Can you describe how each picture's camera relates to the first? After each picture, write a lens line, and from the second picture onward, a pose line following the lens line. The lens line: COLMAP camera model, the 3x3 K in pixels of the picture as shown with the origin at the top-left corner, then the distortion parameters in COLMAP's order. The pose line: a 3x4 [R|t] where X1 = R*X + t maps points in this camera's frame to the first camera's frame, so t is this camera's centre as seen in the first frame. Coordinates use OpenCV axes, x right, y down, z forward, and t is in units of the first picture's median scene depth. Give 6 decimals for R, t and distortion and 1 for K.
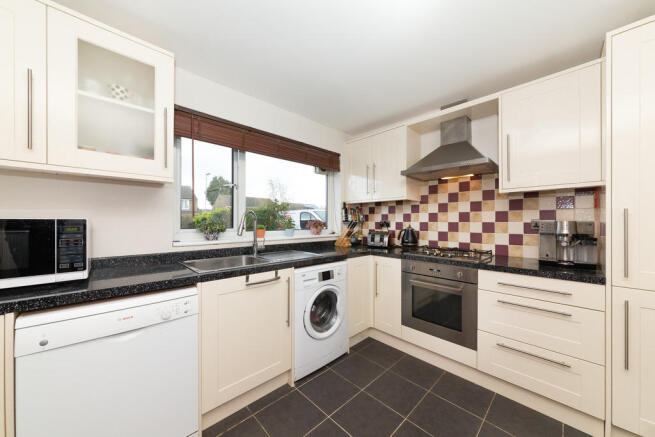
lens RADIAL K [[235.9, 0, 325.9], [0, 235.9, 219.5], [0, 0, 1]] dist [0.000434, -0.000011]
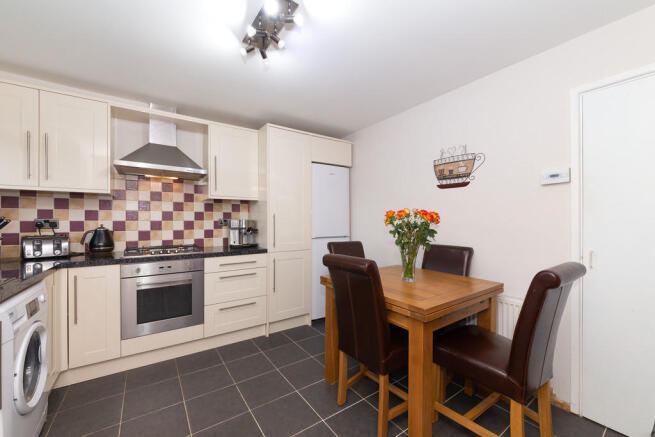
lens RADIAL K [[259.1, 0, 325.8], [0, 259.1, 220.2], [0, 0, 1]] dist [-0.000218, -0.000152]
pose [[0.149633, -0.004767, 0.988730, -0.496254], [-0.009868, 0.999931, 0.006314, -0.006009], [-0.988692, -0.010702, 0.149575, 0.123508]]
